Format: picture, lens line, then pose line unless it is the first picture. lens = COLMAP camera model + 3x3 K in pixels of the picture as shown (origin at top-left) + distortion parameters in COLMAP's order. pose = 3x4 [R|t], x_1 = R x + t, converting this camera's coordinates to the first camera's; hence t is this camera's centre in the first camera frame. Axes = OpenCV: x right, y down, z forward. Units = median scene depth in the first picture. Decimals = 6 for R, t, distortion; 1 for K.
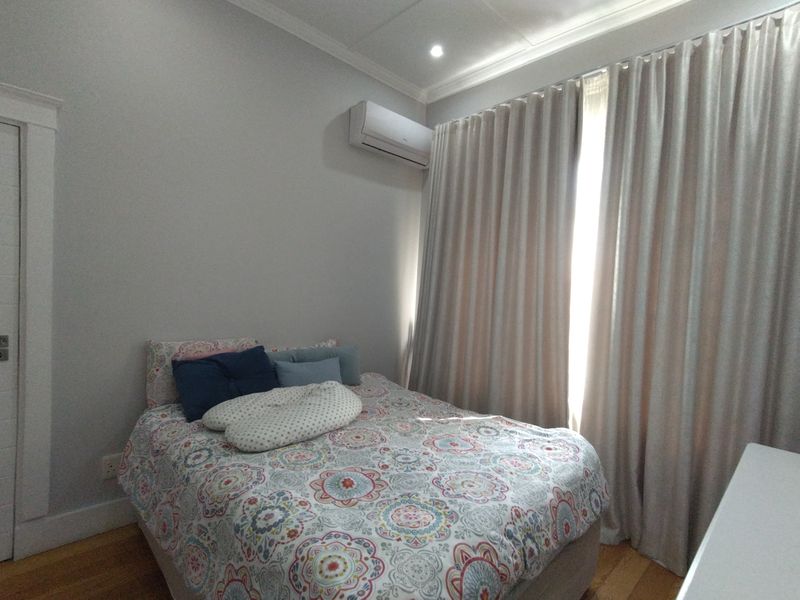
lens RADIAL K [[394.8, 0, 398.9], [0, 394.8, 303.8], [0, 0, 1]] dist [0.052220, -0.035272]
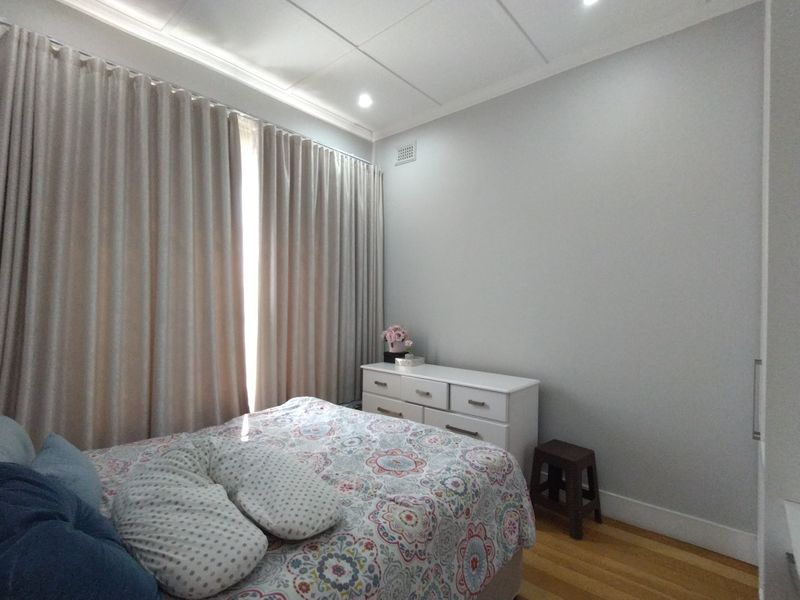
lens RADIAL K [[394.8, 0, 398.9], [0, 394.8, 303.8], [0, 0, 1]] dist [0.052220, -0.035272]
pose [[-0.091706, -0.056995, 0.994154, -1.149752], [0.023624, 0.997955, 0.059392, -0.090950], [-0.995506, 0.028932, -0.090172, 0.953732]]
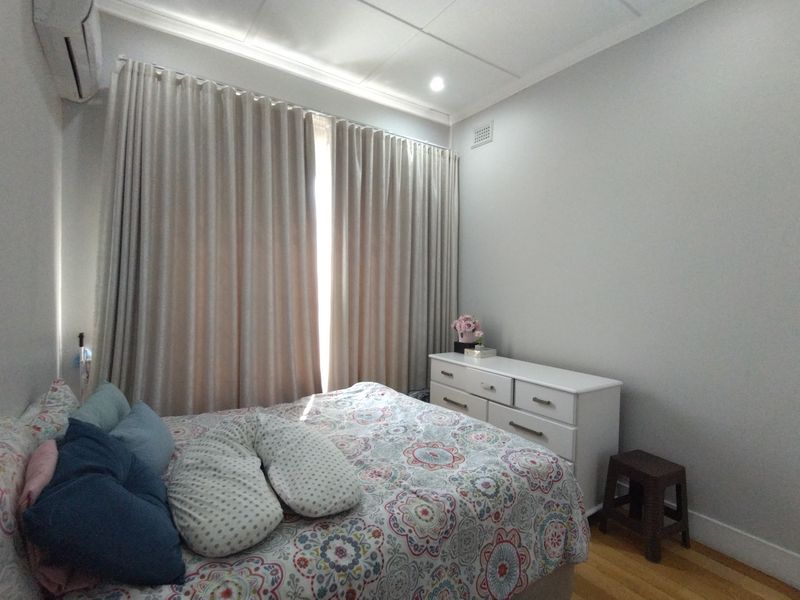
lens RADIAL K [[394.8, 0, 398.9], [0, 394.8, 303.8], [0, 0, 1]] dist [0.052220, -0.035272]
pose [[0.165726, -0.090764, 0.981986, -1.131686], [0.031163, 0.995740, 0.086776, -0.099665], [-0.985679, 0.016221, 0.167848, 0.783070]]
